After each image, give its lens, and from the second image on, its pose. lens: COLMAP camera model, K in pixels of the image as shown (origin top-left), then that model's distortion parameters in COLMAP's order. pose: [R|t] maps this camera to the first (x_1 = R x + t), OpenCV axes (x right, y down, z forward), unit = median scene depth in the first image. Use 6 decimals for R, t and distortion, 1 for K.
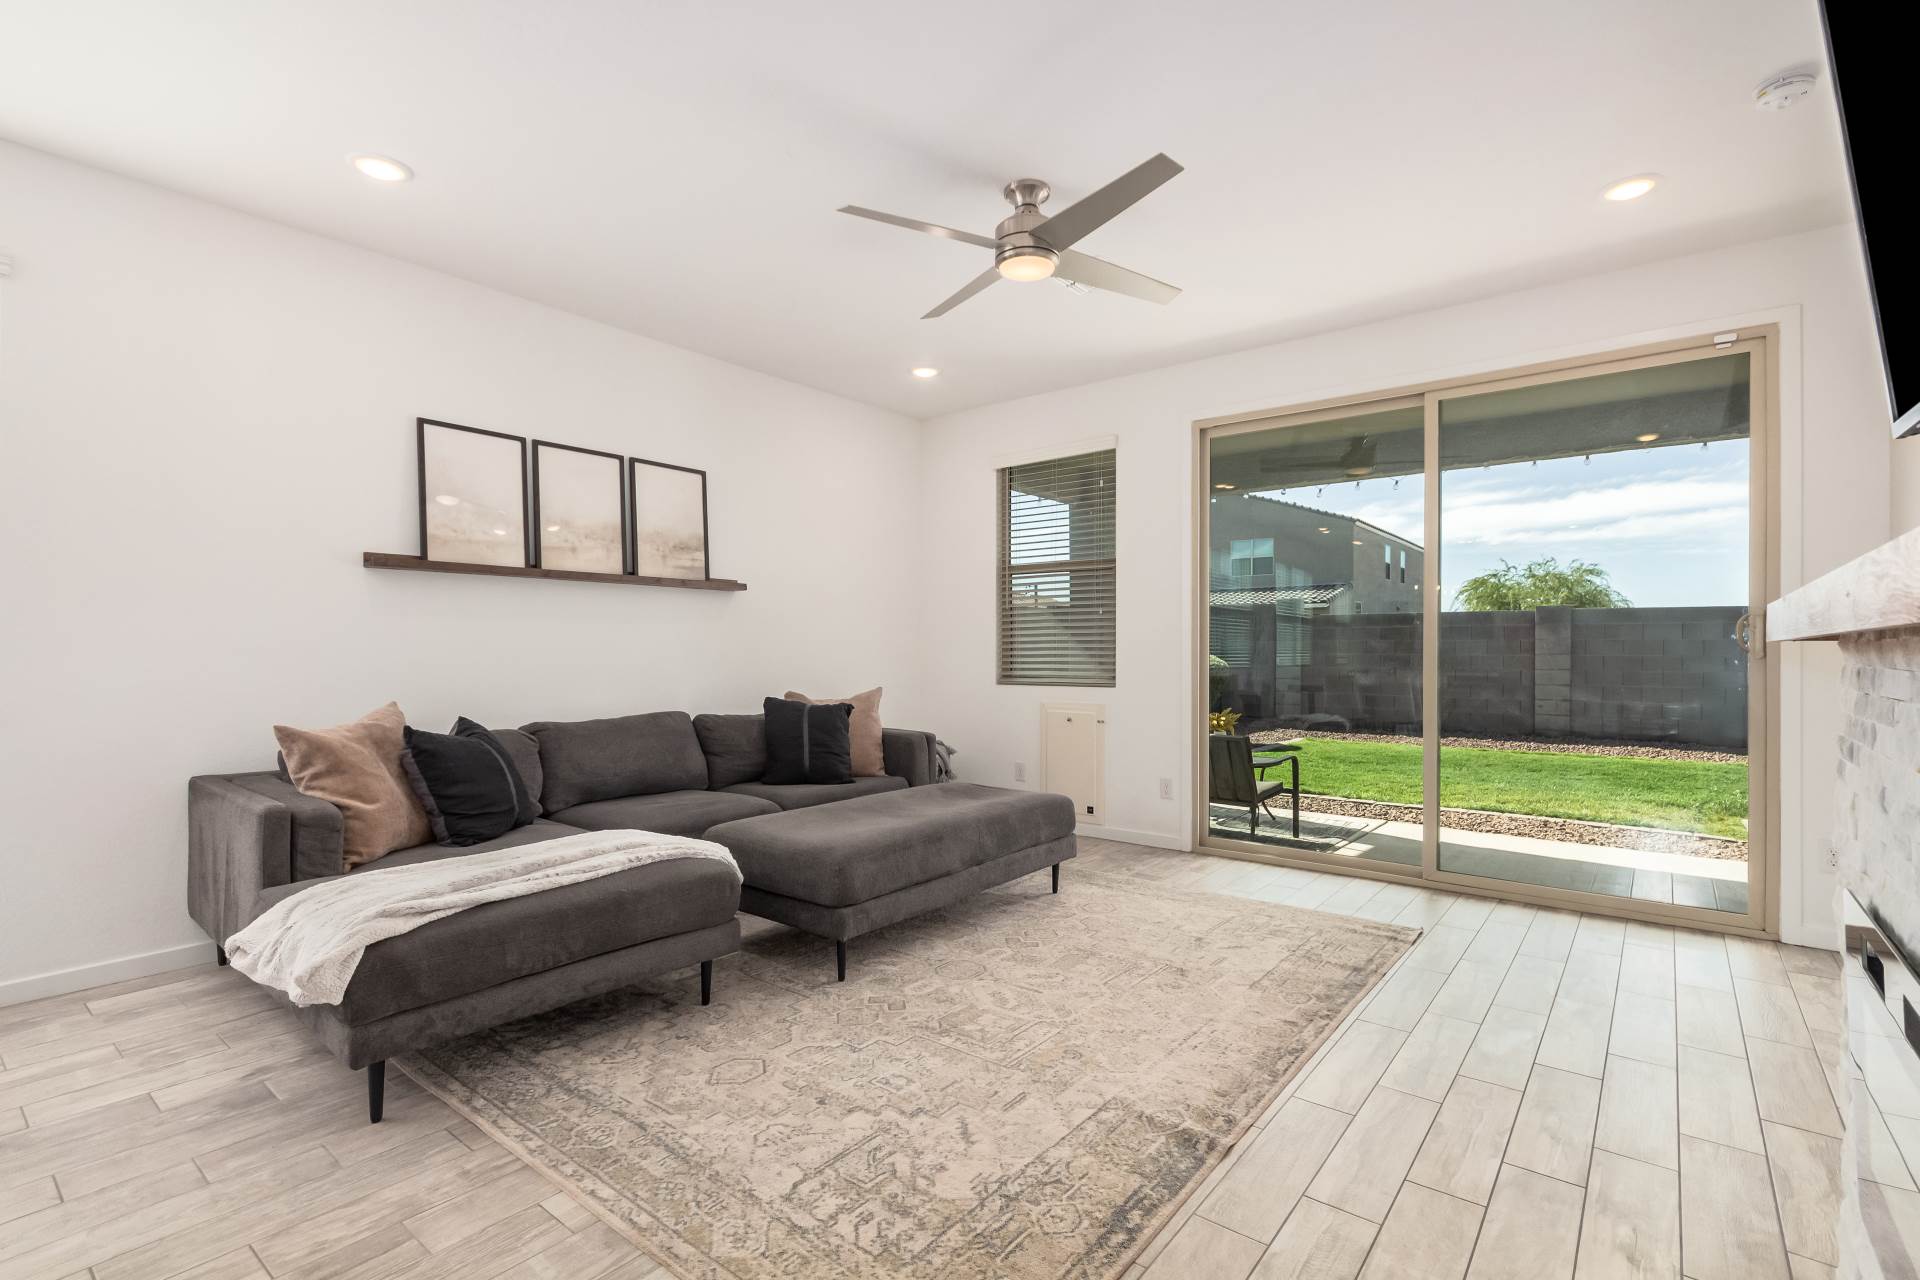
lens RADIAL K [[886.0, 0, 960.3], [0, 886.0, 649.8], [0, 0, 1]] dist [0.008441, 0.000319]
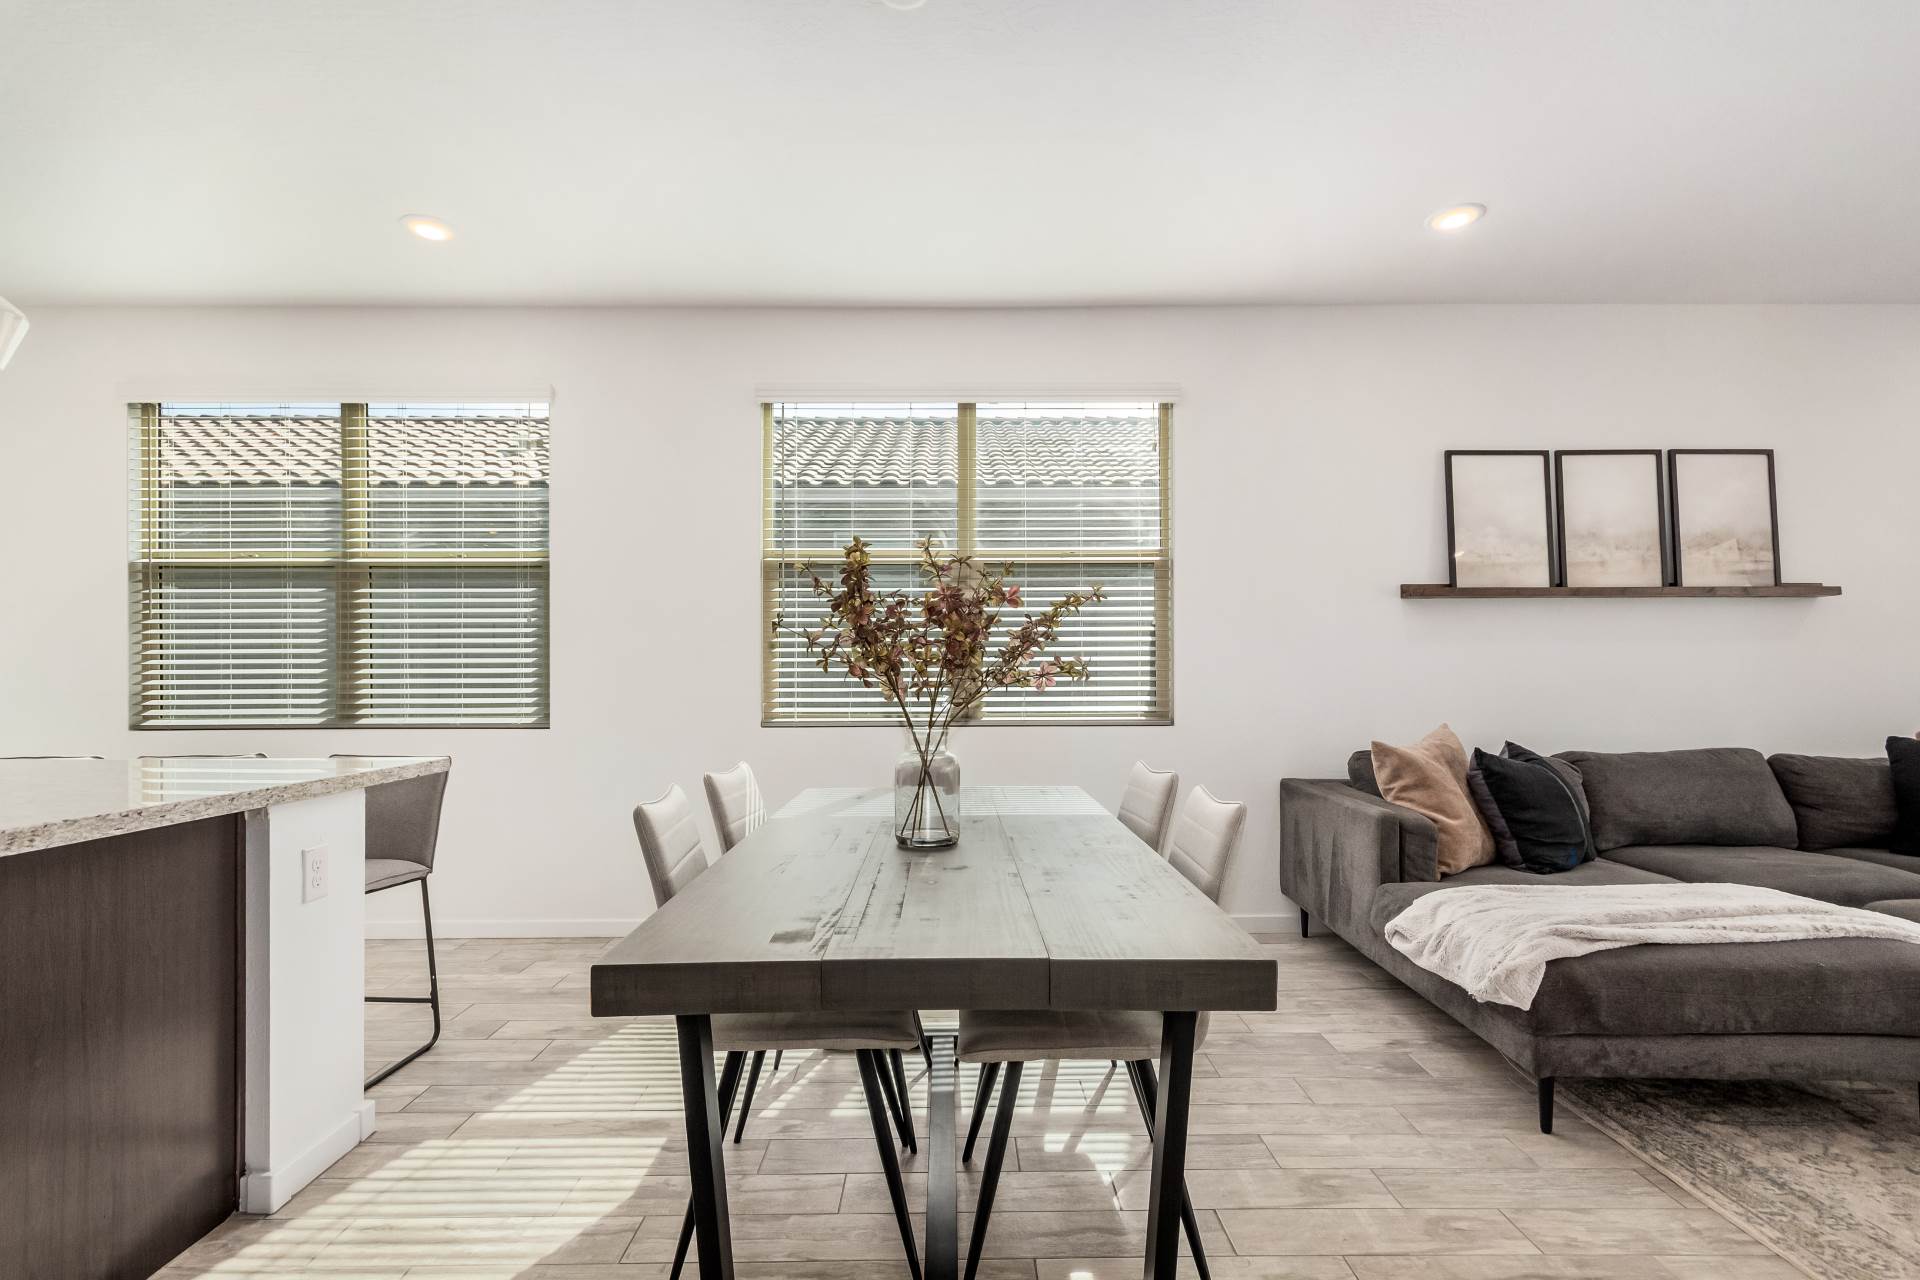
lens RADIAL K [[894.4, 0, 955.0], [0, 894.4, 672.8], [0, 0, 1]] dist [0.006925, 0.000013]
pose [[0.629084, -0.005344, -0.777319, -0.187853], [0.004430, 0.999985, -0.003289, -0.000925], [0.777325, -0.001374, 0.629098, -0.124862]]
